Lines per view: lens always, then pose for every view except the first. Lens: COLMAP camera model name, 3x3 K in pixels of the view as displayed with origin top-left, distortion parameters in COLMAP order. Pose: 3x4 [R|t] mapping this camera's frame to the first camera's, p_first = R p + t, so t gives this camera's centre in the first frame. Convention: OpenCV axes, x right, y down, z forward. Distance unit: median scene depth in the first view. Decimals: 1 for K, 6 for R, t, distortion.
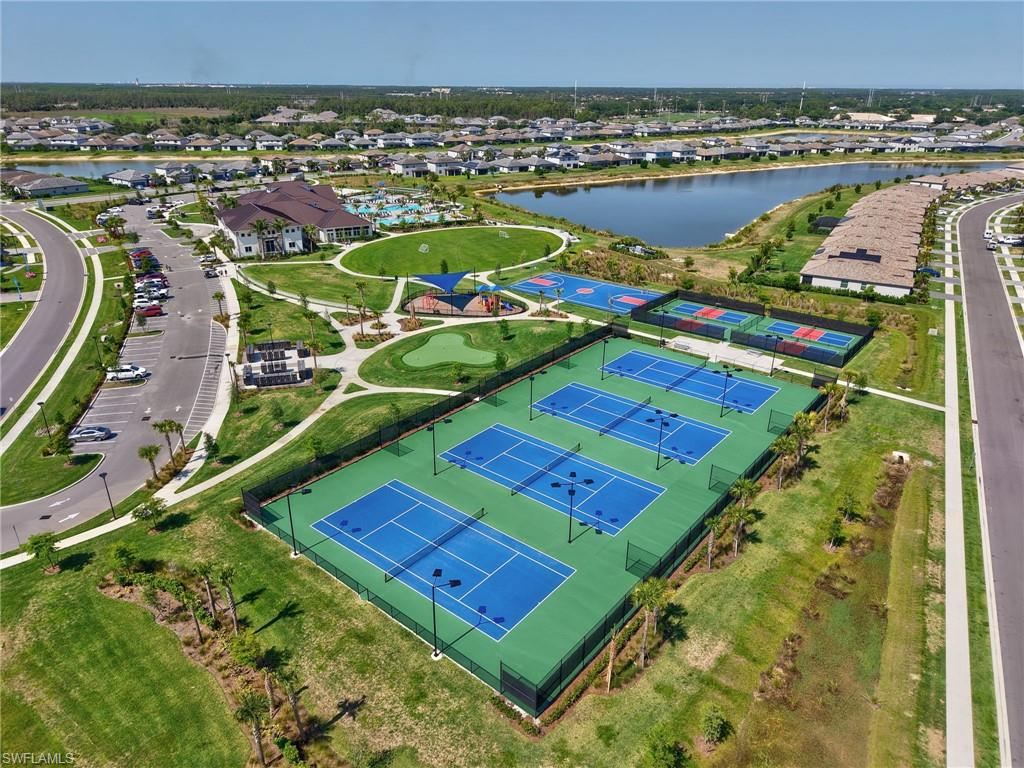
lens RADIAL K [[682.9, 0, 512.0], [0, 682.9, 384.0], [0, 0, 1]] dist [0.008491, -0.002244]
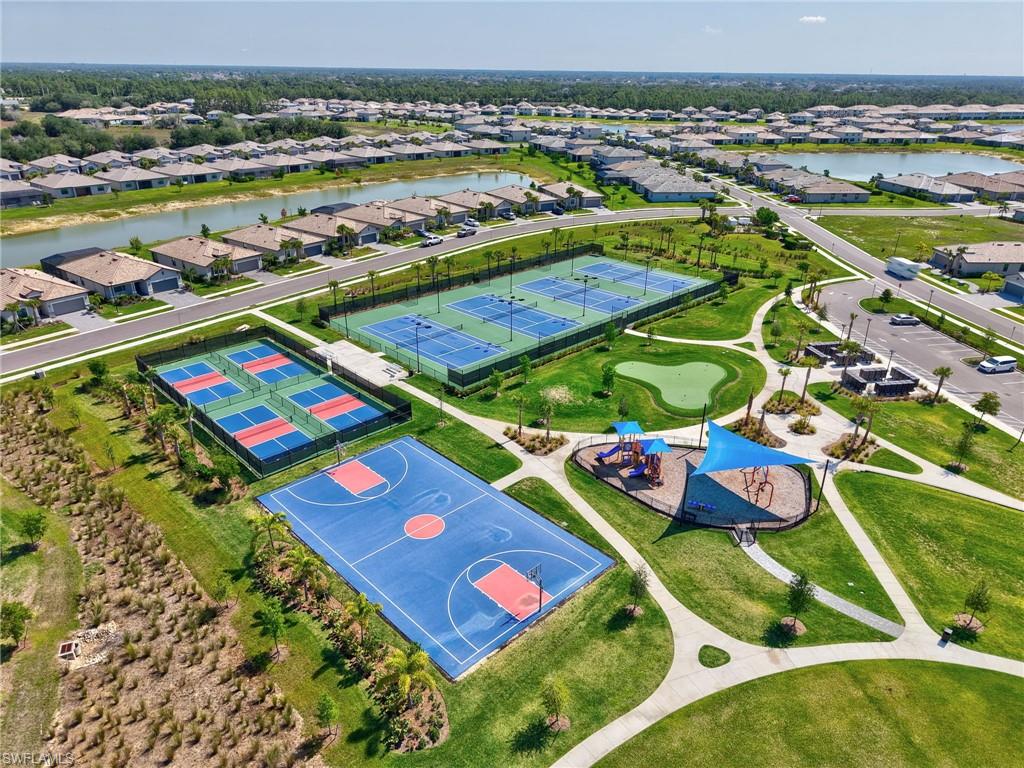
lens RADIAL K [[682.9, 0, 512.0], [0, 682.9, 384.0], [0, 0, 1]] dist [0.008491, -0.002244]
pose [[-0.992395, -0.069702, 0.101459, 0.012452], [0.028484, 0.671832, 0.740155, -0.410635], [-0.119754, 0.737416, -0.664738, 0.973992]]
